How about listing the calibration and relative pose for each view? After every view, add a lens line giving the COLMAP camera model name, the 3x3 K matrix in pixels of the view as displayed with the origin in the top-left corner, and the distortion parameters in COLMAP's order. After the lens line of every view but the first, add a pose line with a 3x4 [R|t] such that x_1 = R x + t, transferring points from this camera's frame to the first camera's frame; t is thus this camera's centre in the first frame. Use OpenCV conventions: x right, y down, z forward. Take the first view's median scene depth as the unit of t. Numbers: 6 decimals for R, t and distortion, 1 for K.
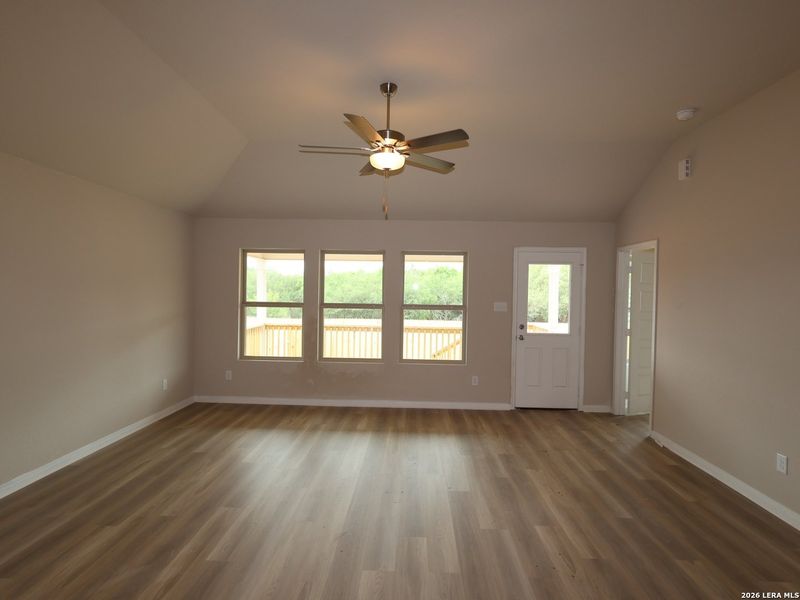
lens RADIAL K [[413.1, 0, 400.0], [0, 413.1, 300.0], [0, 0, 1]] dist [-0.001772, 0.000026]
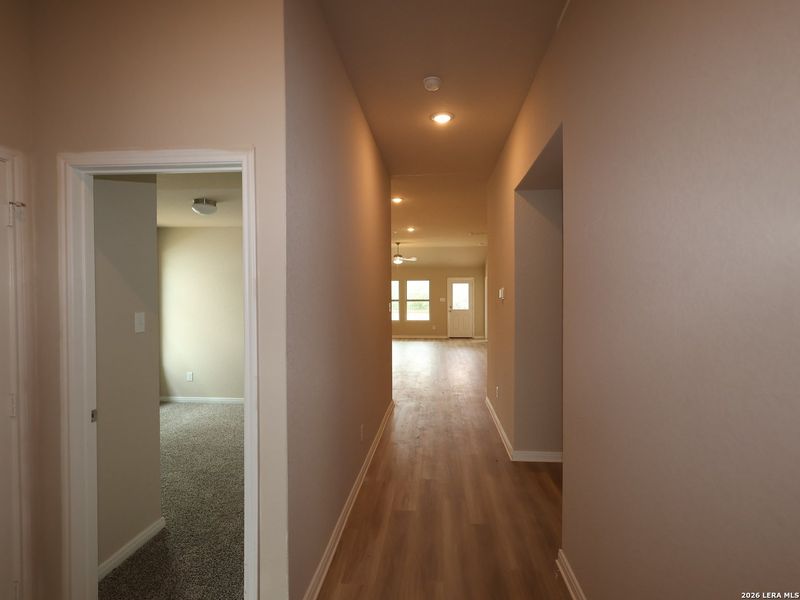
lens RADIAL K [[413.1, 0, 400.0], [0, 413.1, 300.0], [0, 0, 1]] dist [-0.001772, 0.000026]
pose [[0.998171, -0.021320, -0.056573, 0.118385], [0.020831, 0.999741, -0.009213, 0.036900], [0.056755, 0.008018, 0.998356, -1.702585]]
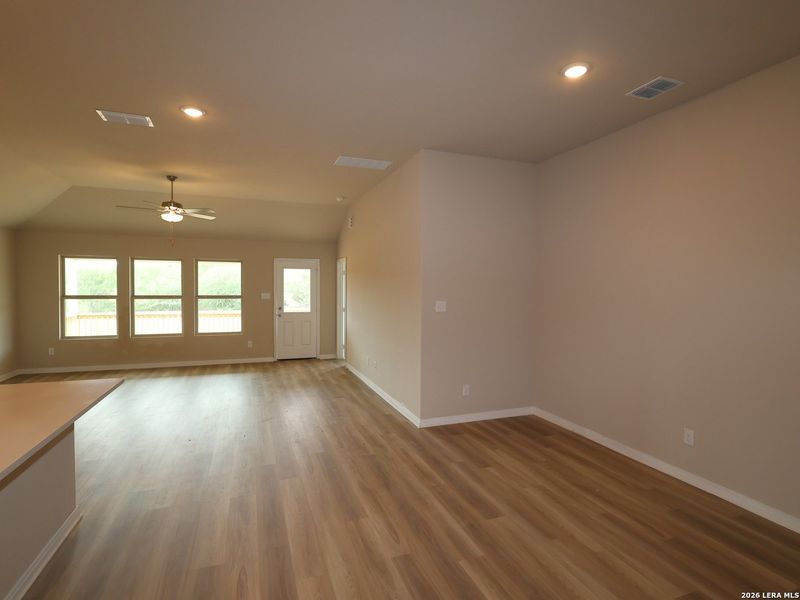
lens RADIAL K [[413.1, 0, 400.0], [0, 413.1, 300.0], [0, 0, 1]] dist [-0.001772, 0.000026]
pose [[0.924804, -0.020167, 0.379908, 0.118438], [0.012887, 0.999682, 0.021695, 0.004158], [-0.380225, -0.015167, 0.924770, -0.644805]]
